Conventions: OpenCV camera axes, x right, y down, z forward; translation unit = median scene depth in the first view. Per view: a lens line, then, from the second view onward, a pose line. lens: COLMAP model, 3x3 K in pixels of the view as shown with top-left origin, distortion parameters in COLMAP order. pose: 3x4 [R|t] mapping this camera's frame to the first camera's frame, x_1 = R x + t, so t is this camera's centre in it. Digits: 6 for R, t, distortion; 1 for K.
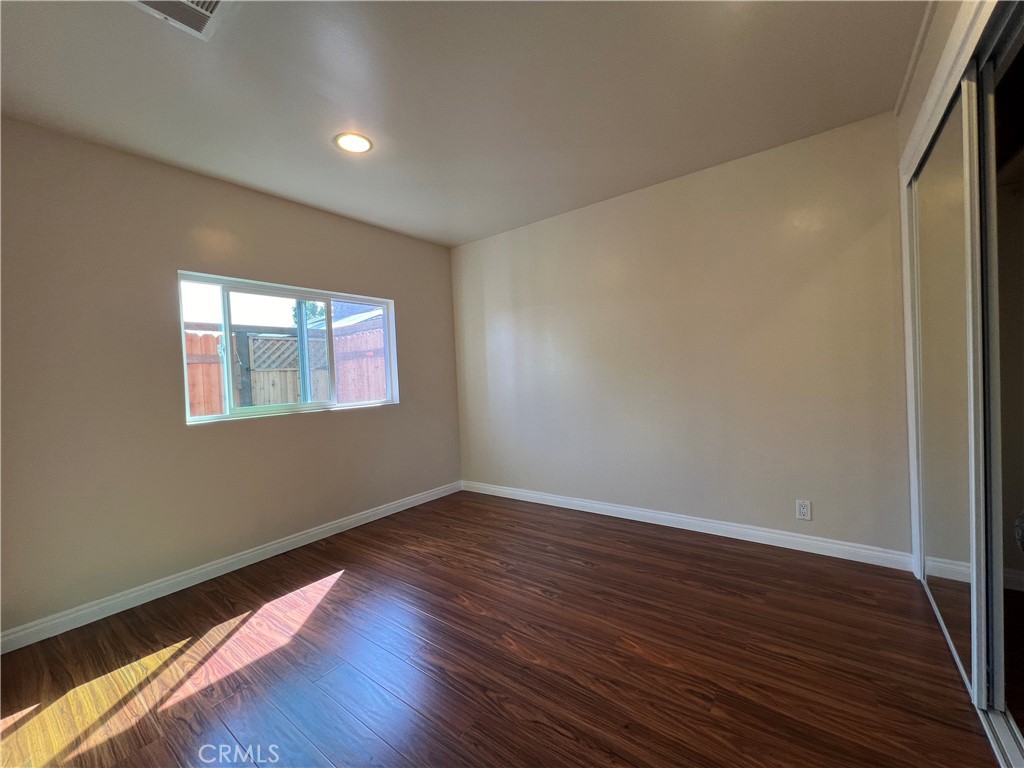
lens RADIAL K [[408.5, 0, 509.8], [0, 408.5, 382.8], [0, 0, 1]] dist [-0.001968, -0.000316]
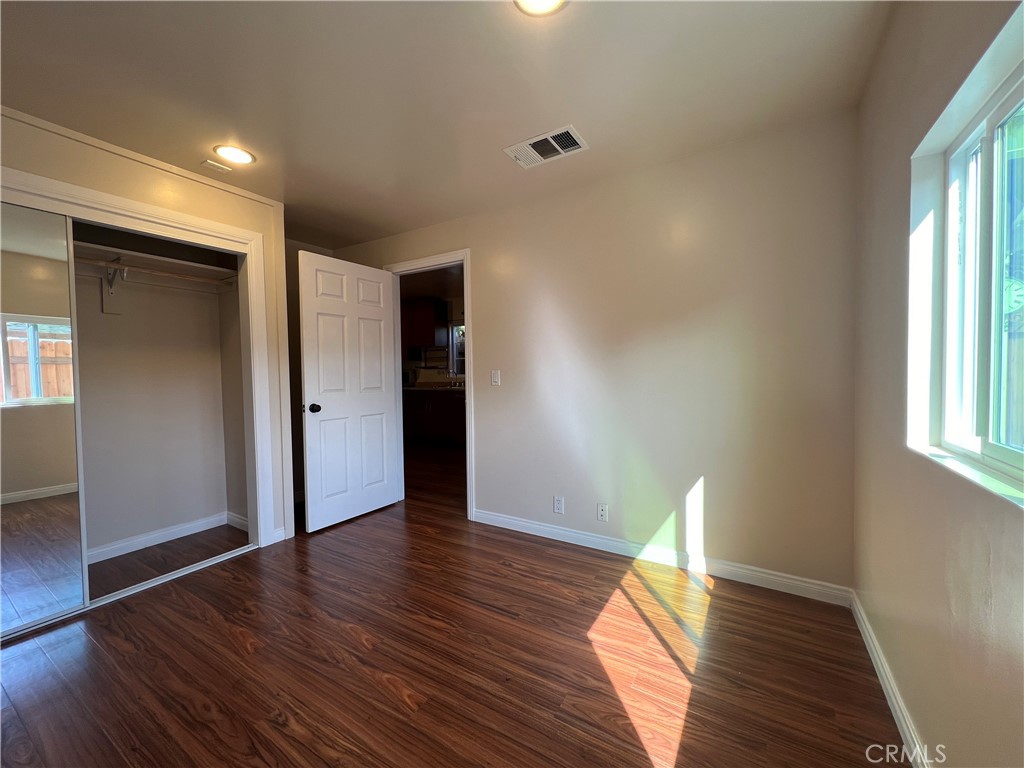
lens RADIAL K [[408.5, 0, 509.8], [0, 408.5, 382.8], [0, 0, 1]] dist [-0.001968, -0.000316]
pose [[-0.992647, 0.065331, -0.101905, -0.272801], [0.059755, 0.996593, 0.056842, -0.055075], [0.105272, 0.050334, -0.993169, 1.855220]]
